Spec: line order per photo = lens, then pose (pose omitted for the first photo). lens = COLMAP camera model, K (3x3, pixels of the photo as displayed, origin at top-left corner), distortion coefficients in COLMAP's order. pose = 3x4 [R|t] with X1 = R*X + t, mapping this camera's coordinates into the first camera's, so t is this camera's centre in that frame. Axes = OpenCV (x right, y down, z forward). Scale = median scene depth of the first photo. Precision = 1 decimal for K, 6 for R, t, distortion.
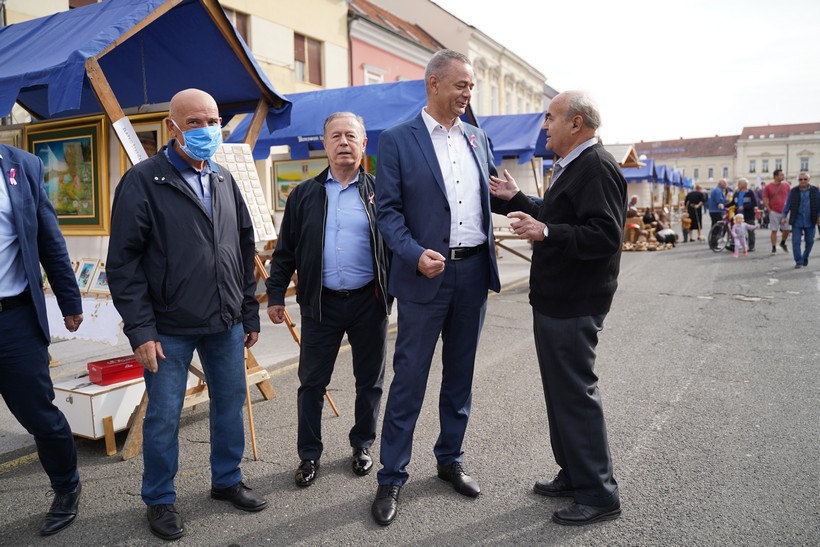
lens RADIAL K [[657.1, 0, 409.7], [0, 657.1, 263.8], [0, 0, 1]] dist [-0.098057, 0.060992]
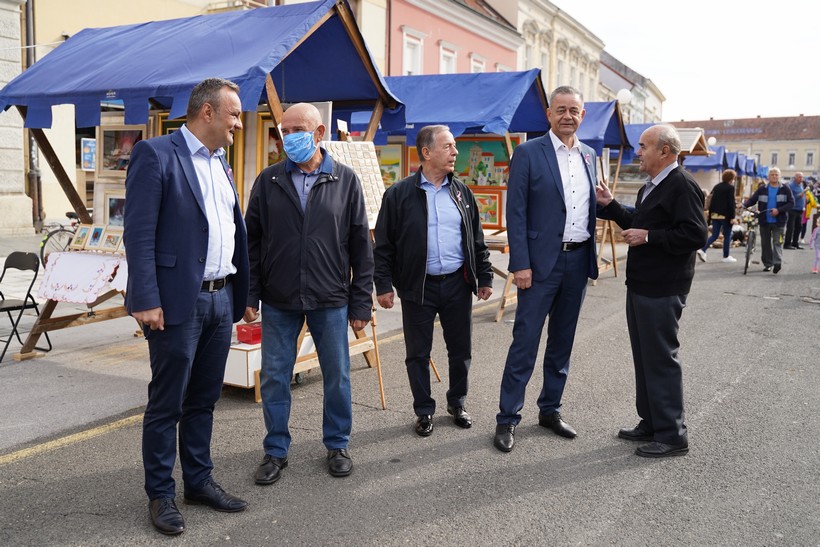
lens RADIAL K [[761.4, 0, 410.0], [0, 761.4, 273.5], [0, 0, 1]] dist [-0.050982, 0.009599]
pose [[0.998799, 0.041454, -0.026131, -0.134248], [-0.040656, 0.998712, 0.030344, 0.003946], [0.027355, -0.029245, 0.999198, -0.338232]]
